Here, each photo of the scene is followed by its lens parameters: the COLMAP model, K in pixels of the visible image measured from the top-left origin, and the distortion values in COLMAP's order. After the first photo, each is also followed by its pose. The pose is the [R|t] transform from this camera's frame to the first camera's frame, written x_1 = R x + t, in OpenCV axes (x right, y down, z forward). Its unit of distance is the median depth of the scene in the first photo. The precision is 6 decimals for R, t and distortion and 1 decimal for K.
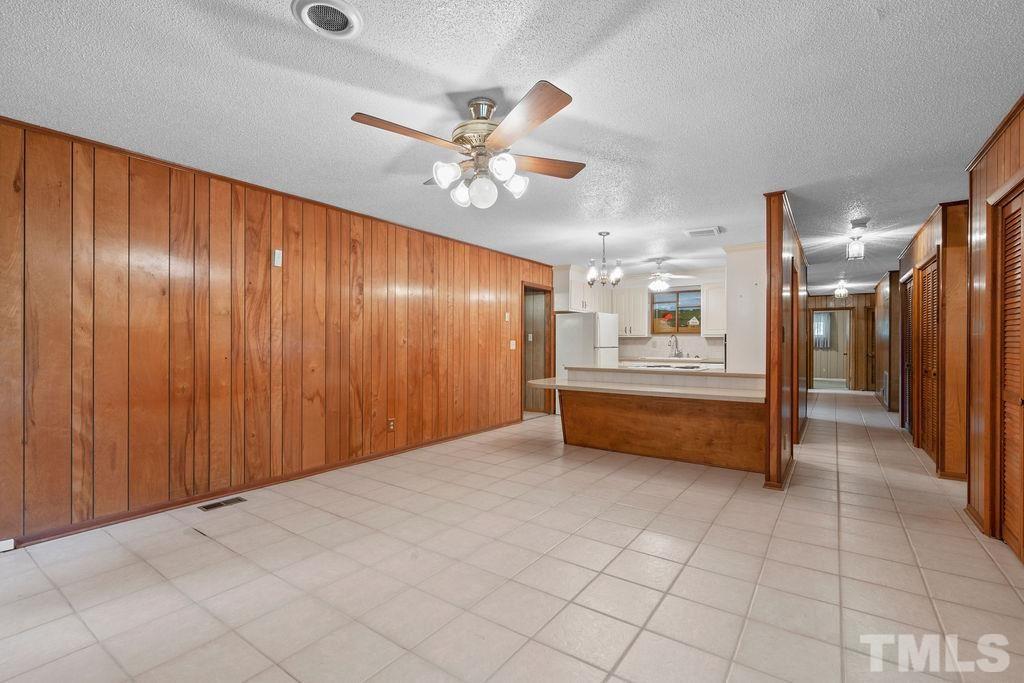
lens RADIAL K [[466.7, 0, 511.3], [0, 466.7, 342.0], [0, 0, 1]] dist [0.000269, -0.000117]
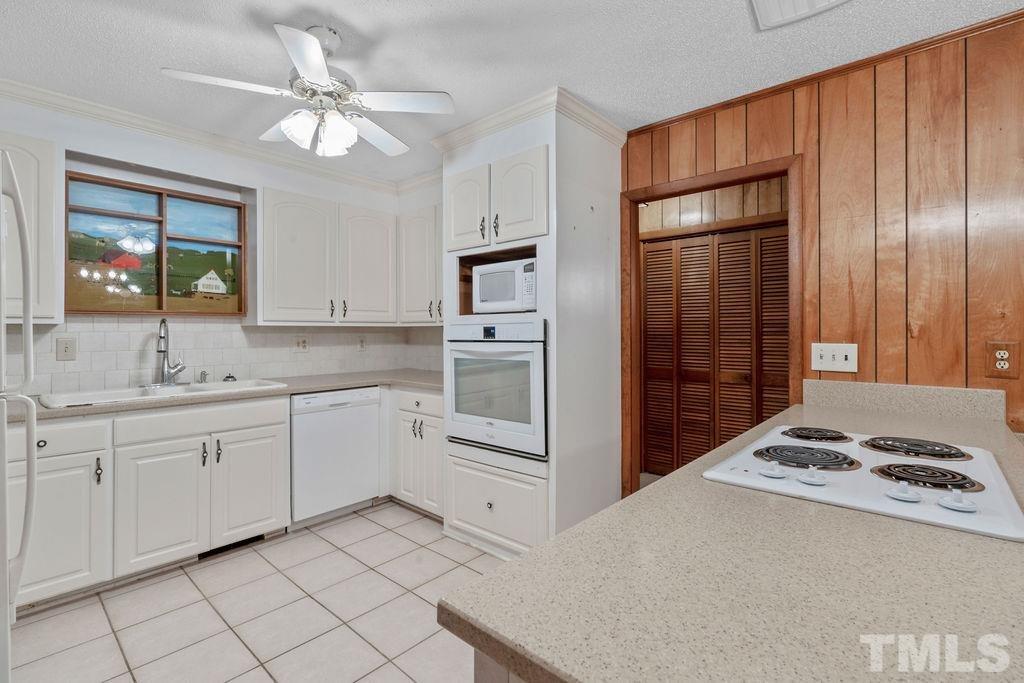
lens RADIAL K [[466.7, 0, 512.1], [0, 466.7, 333.4], [0, 0, 1]] dist [0.000269, -0.000117]
pose [[0.118466, -0.008268, 0.992924, 0.049906], [0.004110, 0.999961, 0.007836, -0.006648], [-0.992950, 0.003152, 0.118495, 0.709077]]
